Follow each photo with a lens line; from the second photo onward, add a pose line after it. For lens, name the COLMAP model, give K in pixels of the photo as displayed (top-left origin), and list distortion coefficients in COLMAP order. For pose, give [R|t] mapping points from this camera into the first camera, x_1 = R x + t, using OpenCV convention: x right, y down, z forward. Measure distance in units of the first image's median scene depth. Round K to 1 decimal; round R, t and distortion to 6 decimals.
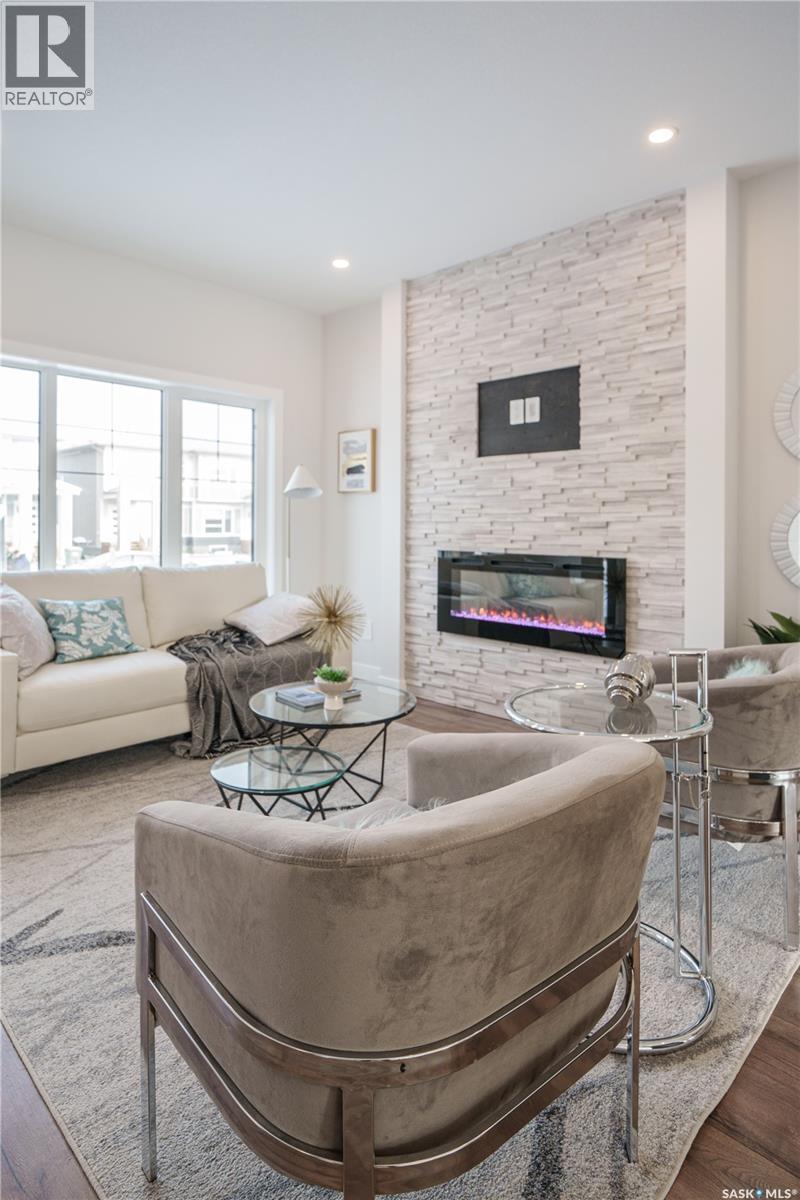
lens RADIAL K [[689.4, 0, 400.7], [0, 689.4, 523.7], [0, 0, 1]] dist [0.001841, 0.003112]
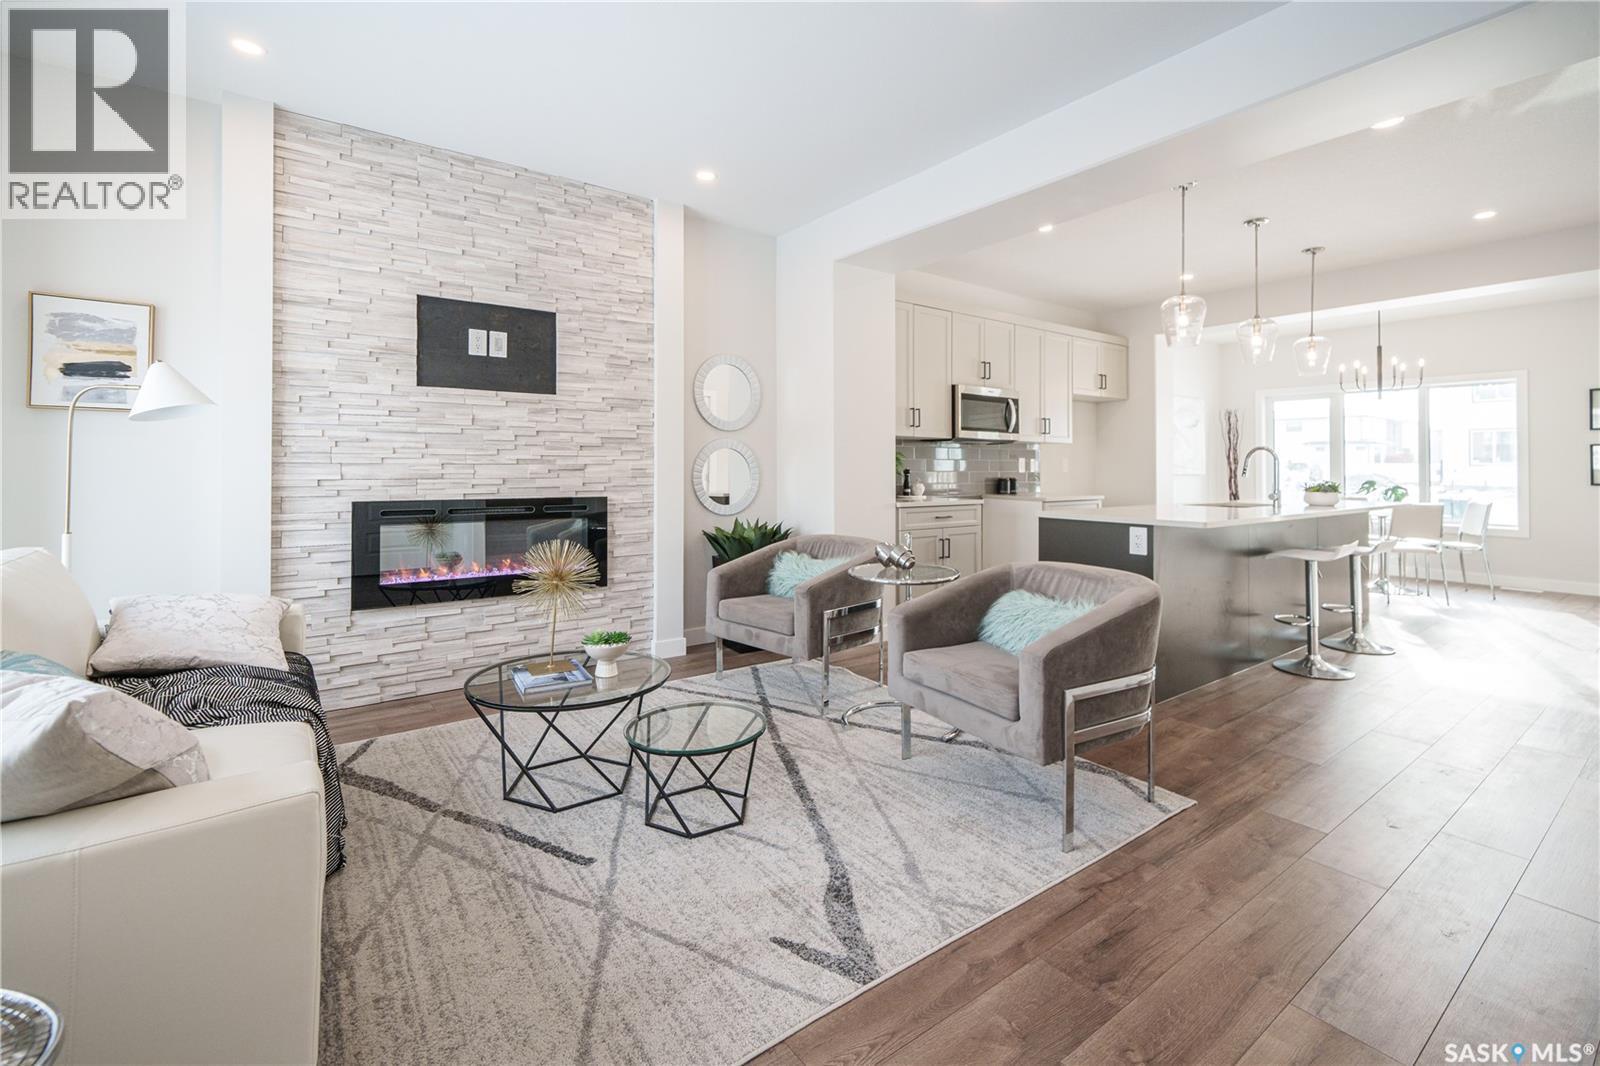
lens RADIAL K [[706.9, 0, 802.5], [0, 706.9, 471.6], [0, 0, 1]] dist [0.000173, -0.000035]
pose [[0.161792, -0.005893, 0.986807, -0.723883], [0.002208, 0.999982, 0.005609, 0.002842], [-0.986822, 0.001271, 0.161802, 0.461034]]
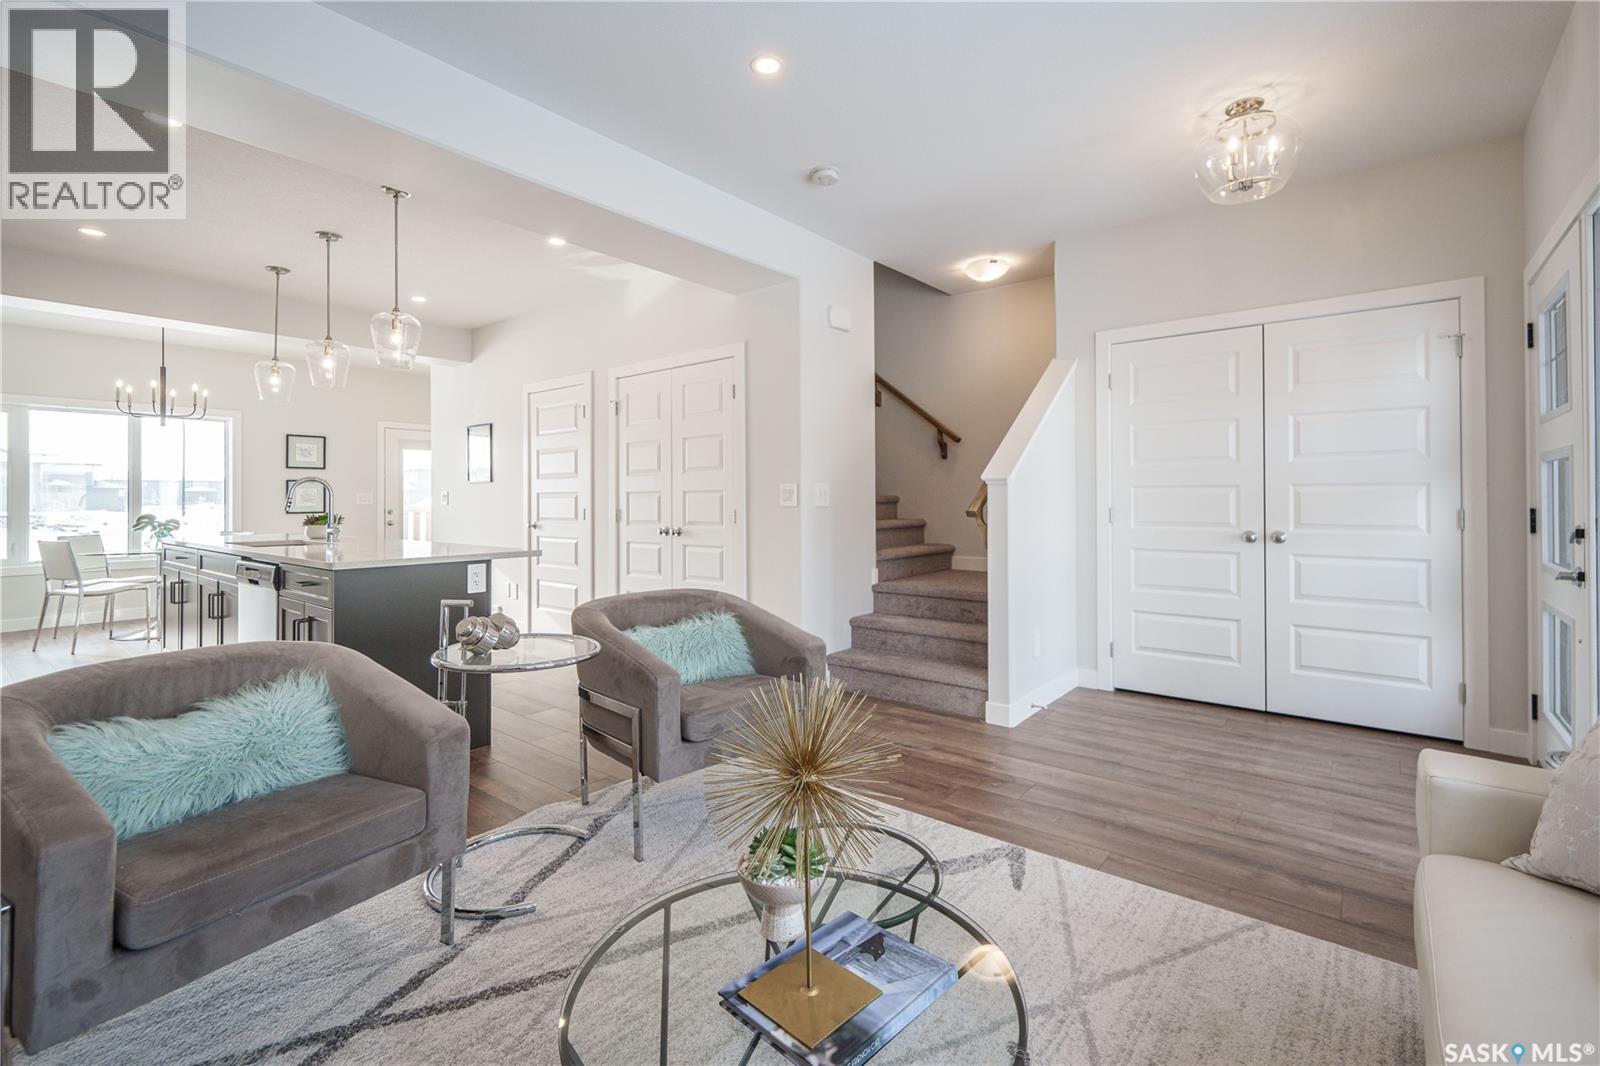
lens RADIAL K [[718.0, 0, 815.4], [0, 718.0, 494.5], [0, 0, 1]] dist [-0.001211, 0.000794]
pose [[-0.994587, 0.003938, -0.103828, -0.051763], [0.004061, 0.999991, -0.000968, -0.000319], [0.103823, -0.001385, -0.994595, 1.106913]]
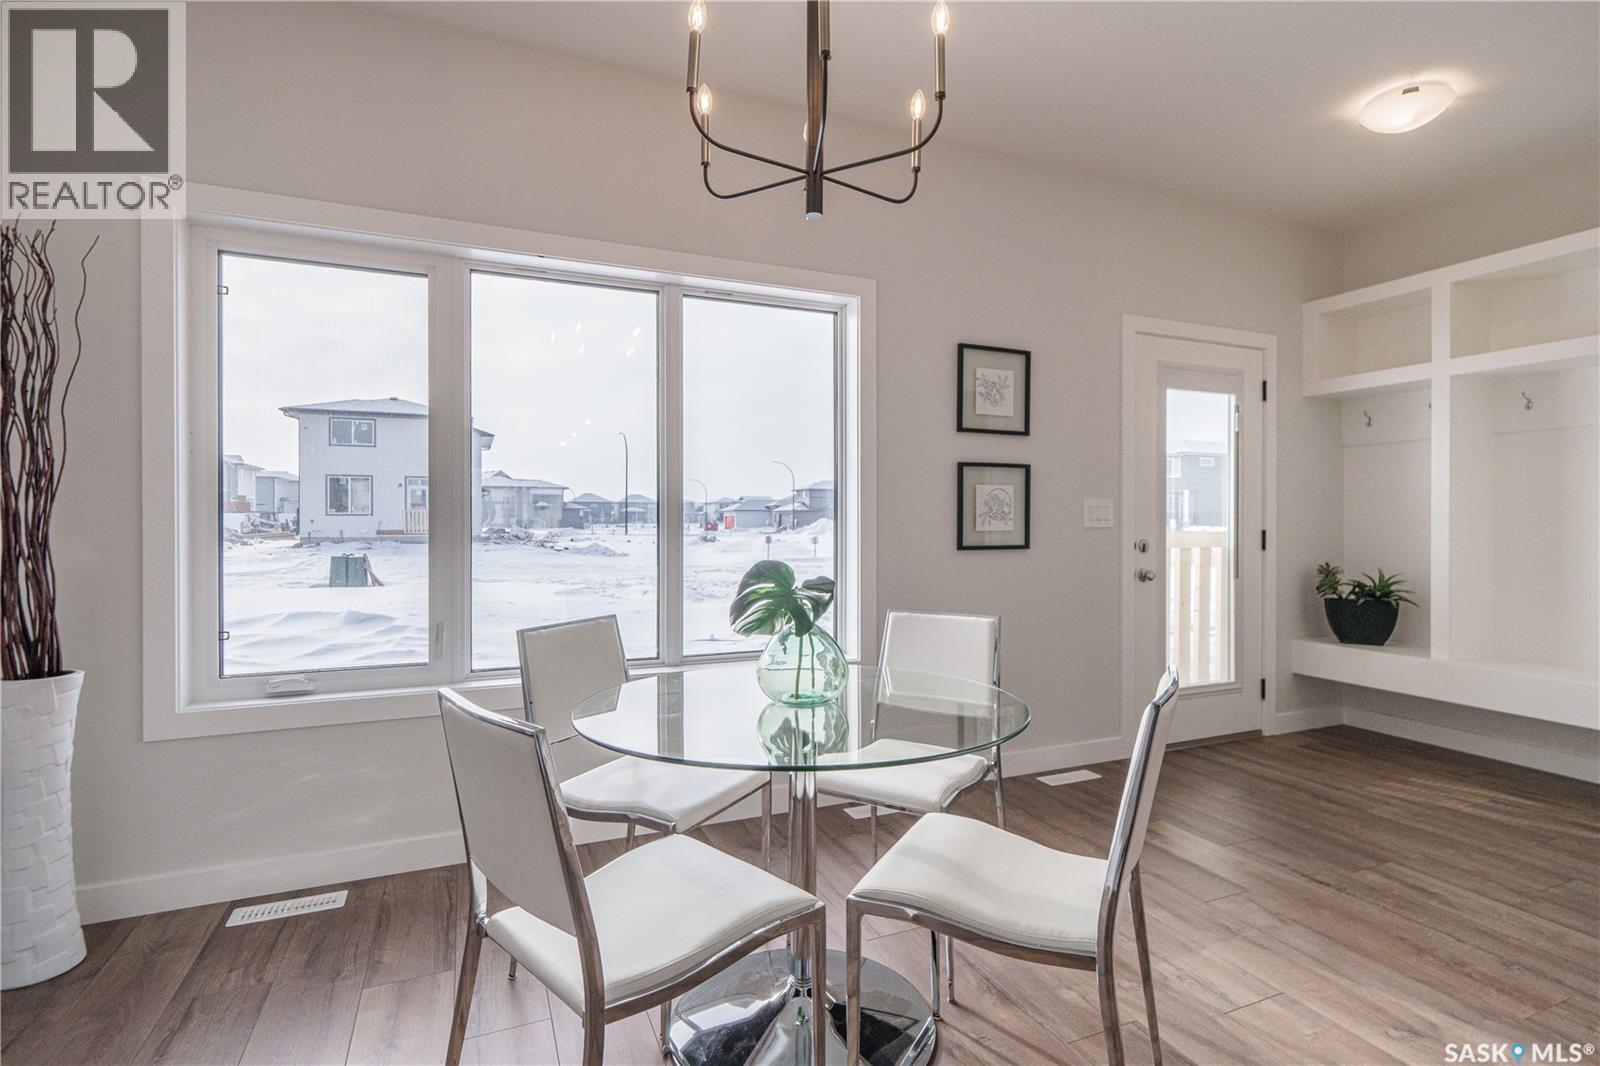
lens RADIAL K [[750.3, 0, 802.6], [0, 750.3, 527.9], [0, 0, 1]] dist [-0.001801, 0.000919]
pose [[-0.930914, -0.003603, 0.365222, 1.110615], [0.001338, 0.999911, 0.013275, 0.010267], [-0.365237, 0.012846, -0.930826, -0.273213]]
